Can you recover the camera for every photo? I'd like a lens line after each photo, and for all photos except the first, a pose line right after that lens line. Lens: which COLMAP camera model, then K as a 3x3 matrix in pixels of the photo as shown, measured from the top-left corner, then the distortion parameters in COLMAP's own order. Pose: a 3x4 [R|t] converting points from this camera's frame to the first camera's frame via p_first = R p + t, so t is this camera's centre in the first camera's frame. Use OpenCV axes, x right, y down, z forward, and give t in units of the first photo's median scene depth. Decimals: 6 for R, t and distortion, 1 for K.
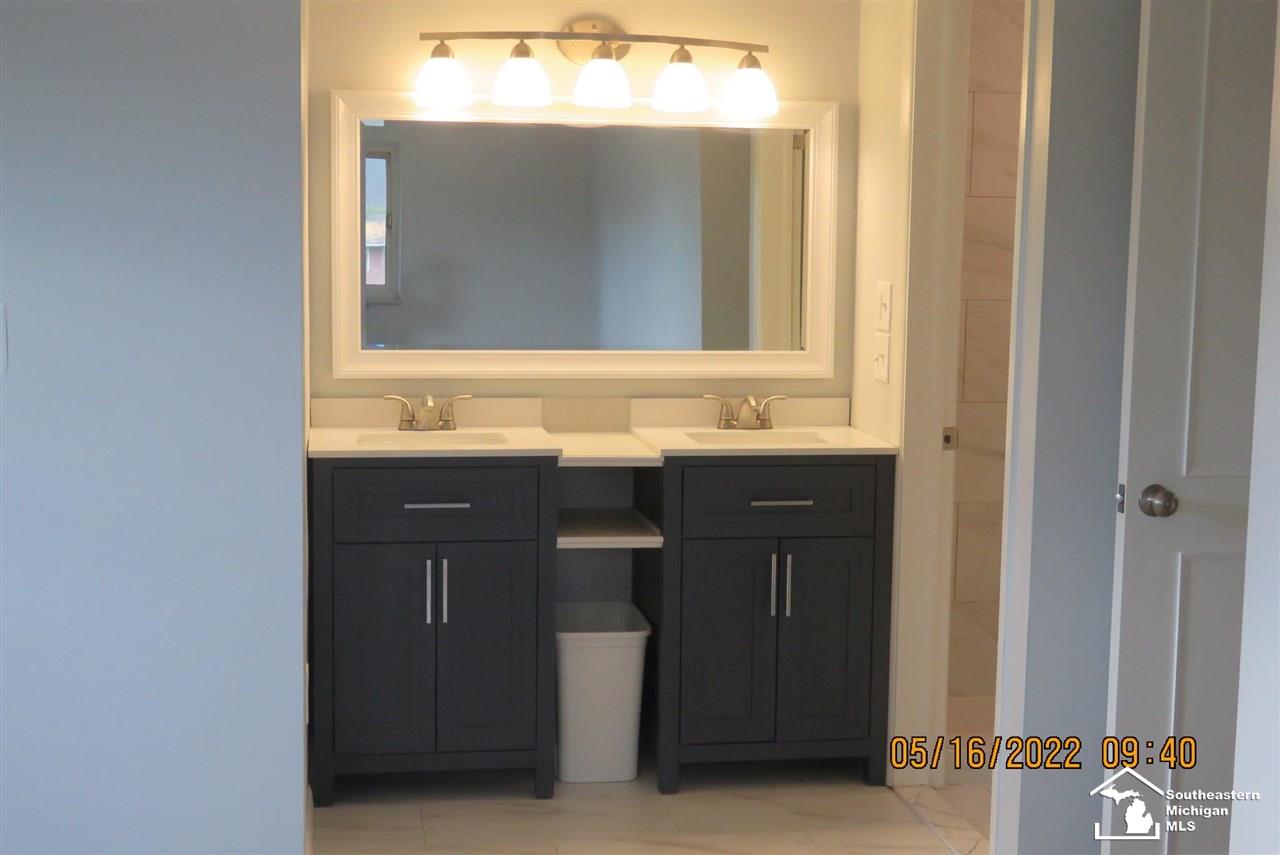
lens RADIAL K [[1857.1, 0, 639.8], [0, 1857.1, 428.5], [0, 0, 1]] dist [-0.060482, 0.000000]
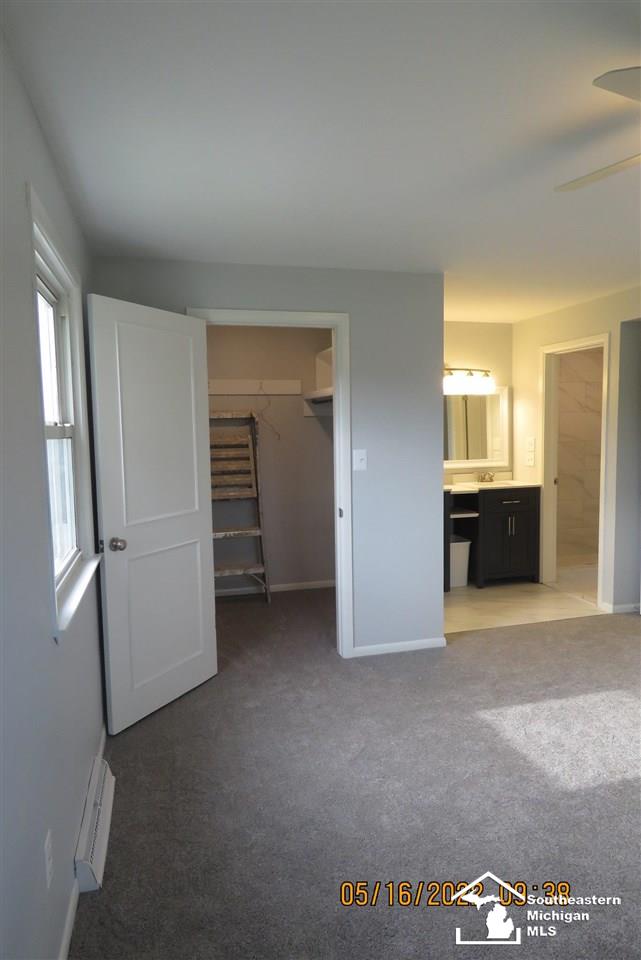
lens RADIAL K [[624.3, 0, 321.7], [0, 624.3, 477.9], [0, 0, 1]] dist [0.003182, -0.002840]
pose [[0.990975, -0.042455, 0.127144, -0.406744], [0.045770, 0.998681, -0.023263, 0.005976], [-0.125989, 0.028873, 0.991611, -0.110368]]
